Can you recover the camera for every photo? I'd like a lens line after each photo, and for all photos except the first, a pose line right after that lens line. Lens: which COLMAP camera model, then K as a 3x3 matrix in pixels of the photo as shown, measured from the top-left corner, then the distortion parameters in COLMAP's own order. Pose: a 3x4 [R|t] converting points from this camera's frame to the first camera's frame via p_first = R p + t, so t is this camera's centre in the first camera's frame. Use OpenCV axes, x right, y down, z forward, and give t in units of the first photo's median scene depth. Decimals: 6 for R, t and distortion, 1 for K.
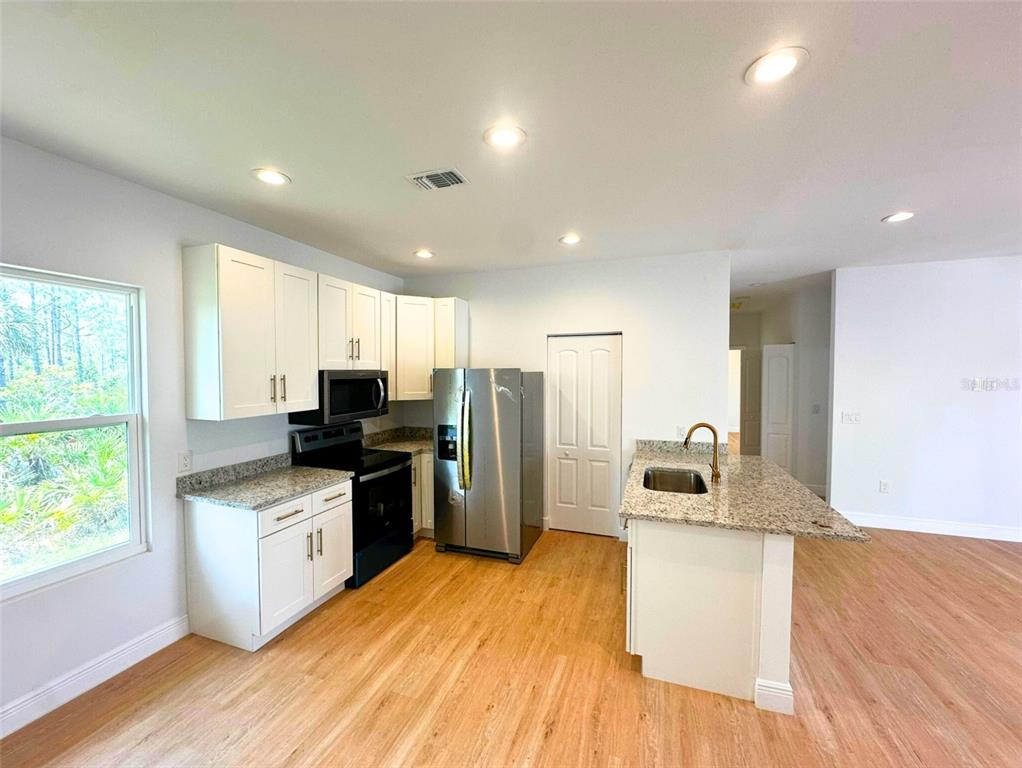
lens RADIAL K [[409.0, 0, 511.0], [0, 409.0, 384.0], [0, 0, 1]] dist [-0.002197, 0.000318]
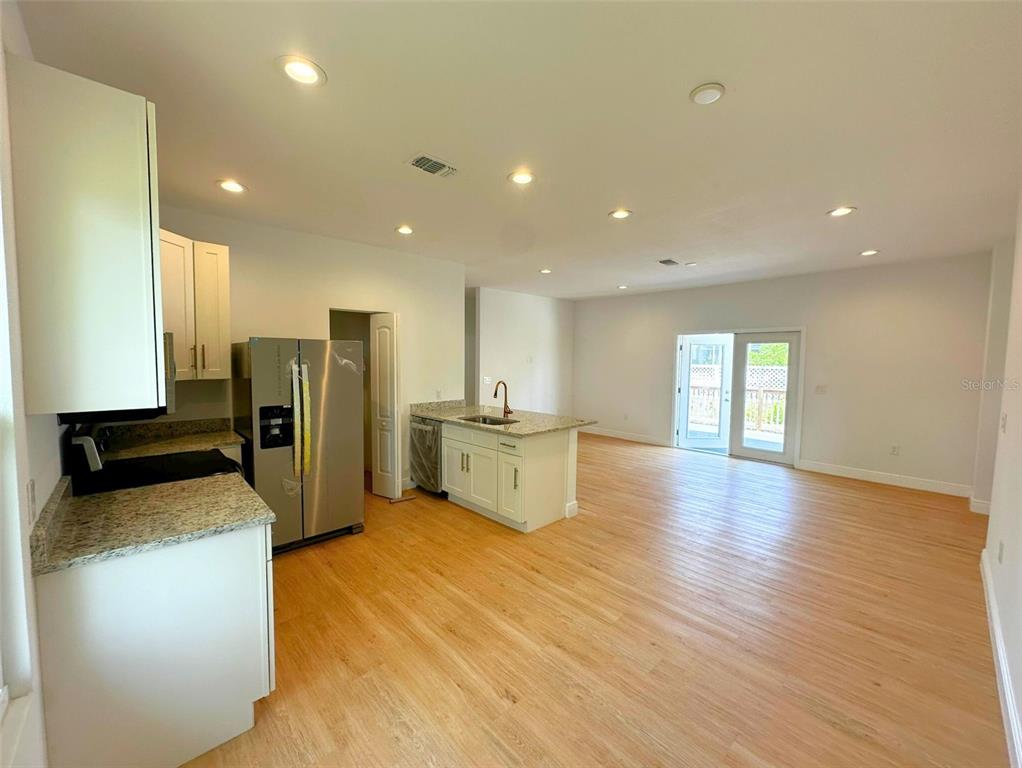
lens RADIAL K [[409.0, 0, 511.0], [0, 409.0, 384.0], [0, 0, 1]] dist [-0.002197, 0.000318]
pose [[0.458998, -0.050924, 0.886977, -0.955698], [0.020571, 0.998697, 0.046693, 0.036390], [-0.888199, -0.003186, 0.459448, 0.261792]]
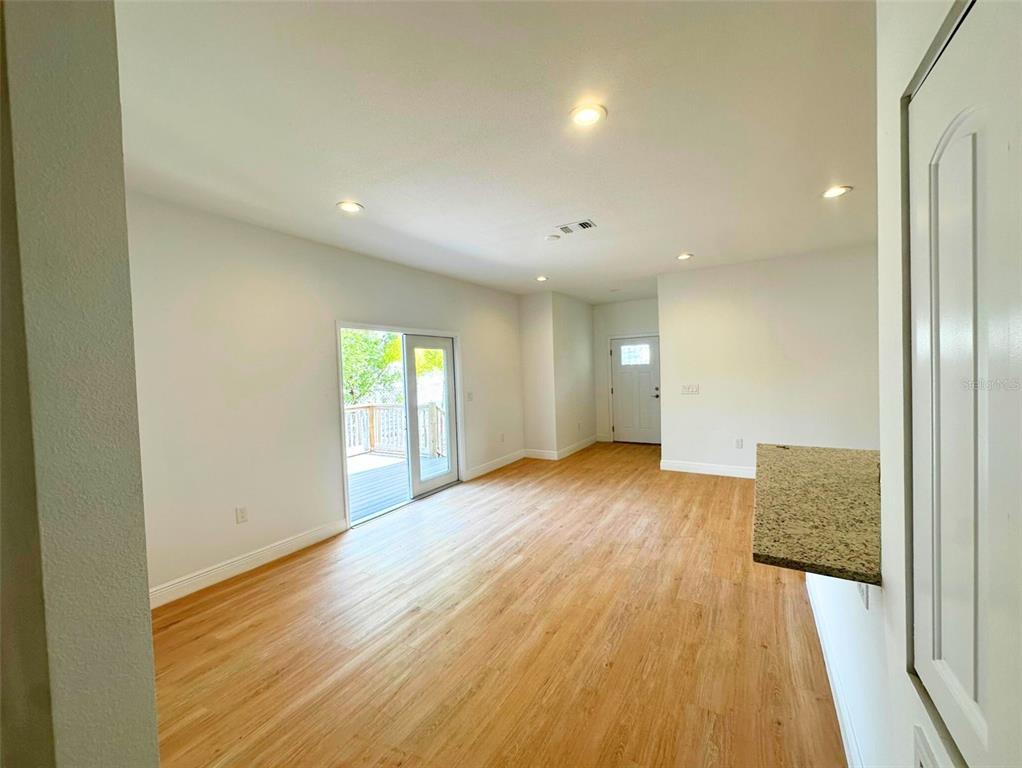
lens RADIAL K [[409.0, 0, 511.0], [0, 409.0, 384.0], [0, 0, 1]] dist [-0.002197, 0.000318]
pose [[-0.978915, 0.028347, 0.202293, 1.028529], [0.042411, 0.996949, 0.065529, 0.002494], [-0.199818, 0.072727, -0.977130, 1.878364]]
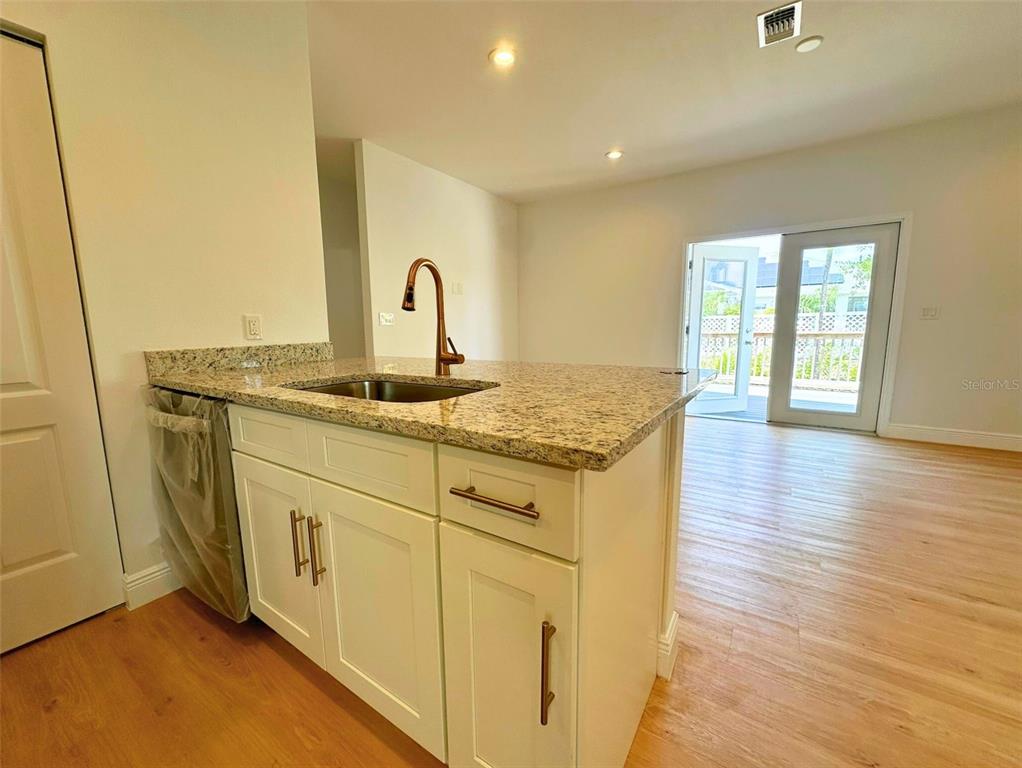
lens RADIAL K [[409.0, 0, 511.0], [0, 409.0, 384.0], [0, 0, 1]] dist [-0.002197, 0.000318]
pose [[0.244617, -0.138374, 0.959695, 0.006975], [0.042878, 0.990340, 0.131864, 0.193414], [-0.968671, 0.008894, 0.248188, 0.825180]]
